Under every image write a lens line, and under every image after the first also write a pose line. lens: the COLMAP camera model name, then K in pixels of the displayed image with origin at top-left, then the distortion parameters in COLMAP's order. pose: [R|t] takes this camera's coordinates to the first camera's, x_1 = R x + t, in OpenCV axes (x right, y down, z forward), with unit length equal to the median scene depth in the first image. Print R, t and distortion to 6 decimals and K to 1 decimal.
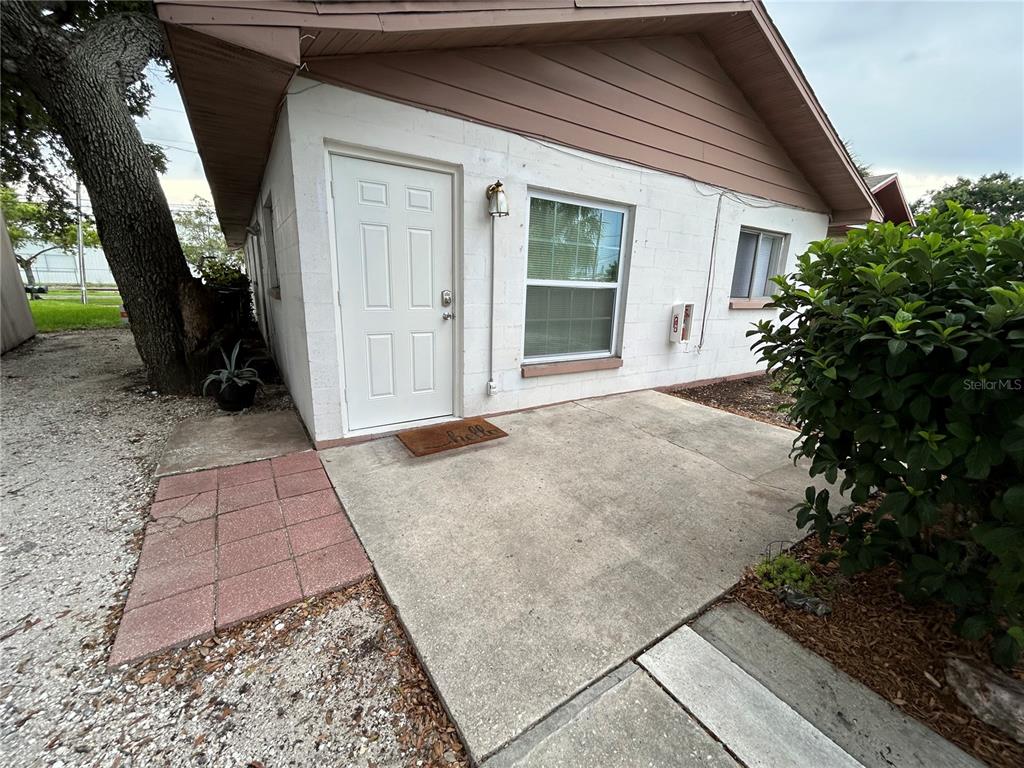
lens RADIAL K [[417.8, 0, 512.8], [0, 417.8, 380.5], [0, 0, 1]] dist [-0.001597, 0.000803]
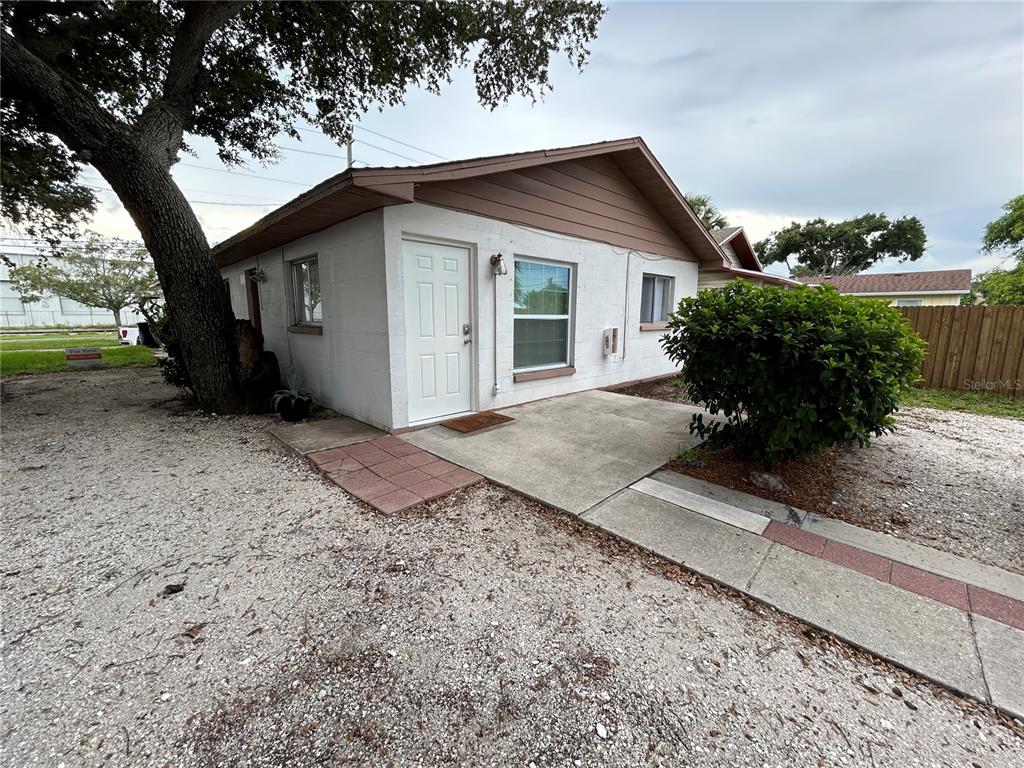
lens RADIAL K [[417.8, 0, 512.8], [0, 417.8, 380.5], [0, 0, 1]] dist [-0.001597, 0.000803]
pose [[0.979749, -0.056554, 0.192078, -0.297149], [0.069393, 0.995736, -0.060781, 0.084741], [-0.187821, 0.072879, 0.979496, -0.466465]]
